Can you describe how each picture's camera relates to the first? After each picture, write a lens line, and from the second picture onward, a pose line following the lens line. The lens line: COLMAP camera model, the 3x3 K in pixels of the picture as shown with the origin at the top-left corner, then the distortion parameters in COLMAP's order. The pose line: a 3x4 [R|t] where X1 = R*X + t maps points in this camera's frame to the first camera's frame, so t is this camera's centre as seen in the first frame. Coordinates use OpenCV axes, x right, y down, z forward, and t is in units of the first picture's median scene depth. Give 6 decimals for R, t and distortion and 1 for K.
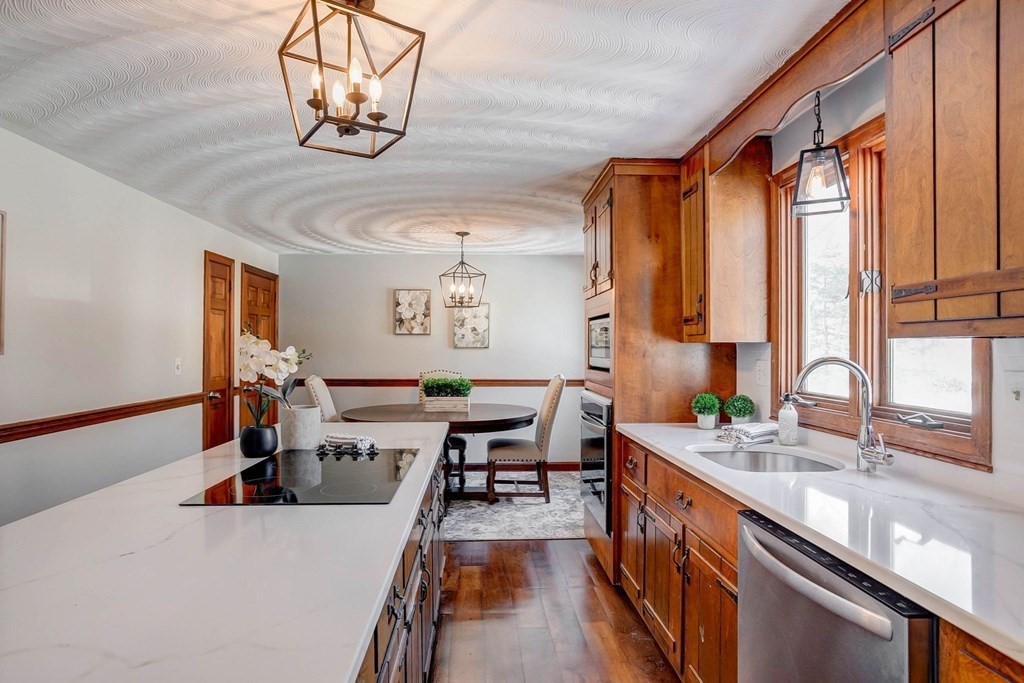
lens RADIAL K [[553.3, 0, 513.6], [0, 553.3, 344.6], [0, 0, 1]] dist [-0.000411, 0.000267]
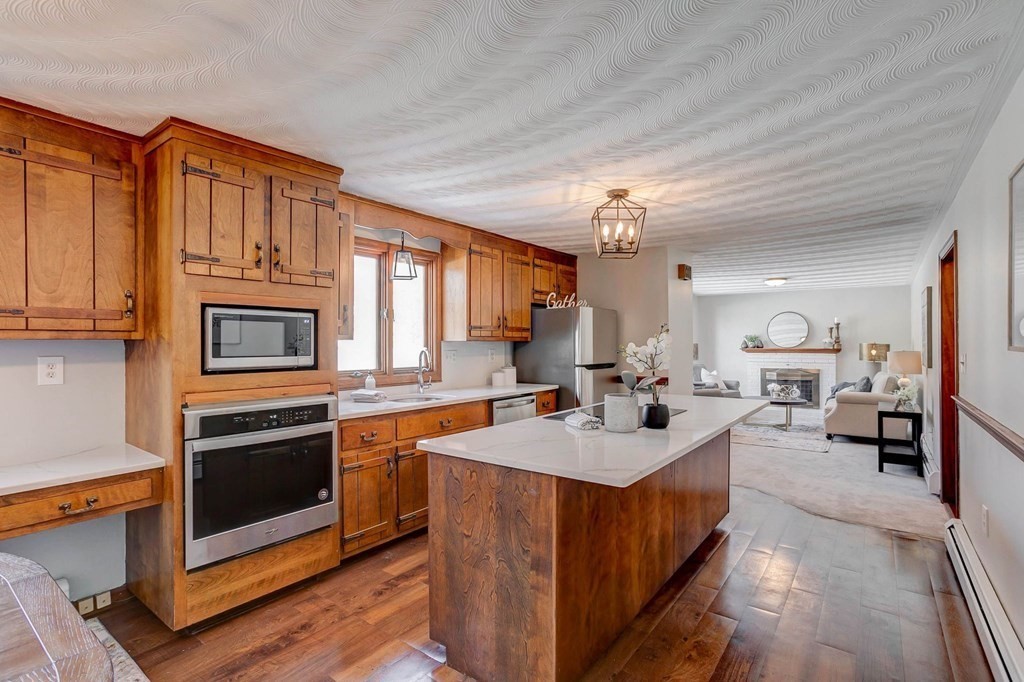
lens RADIAL K [[497.9, 0, 503.6], [0, 497.9, 343.8], [0, 0, 1]] dist [-0.062172, 0.050330]
pose [[-0.750286, -0.000399, 0.661113, -0.555417], [-0.002976, 0.999992, -0.002774, 0.004607], [-0.661107, -0.004048, -0.750281, 1.216888]]
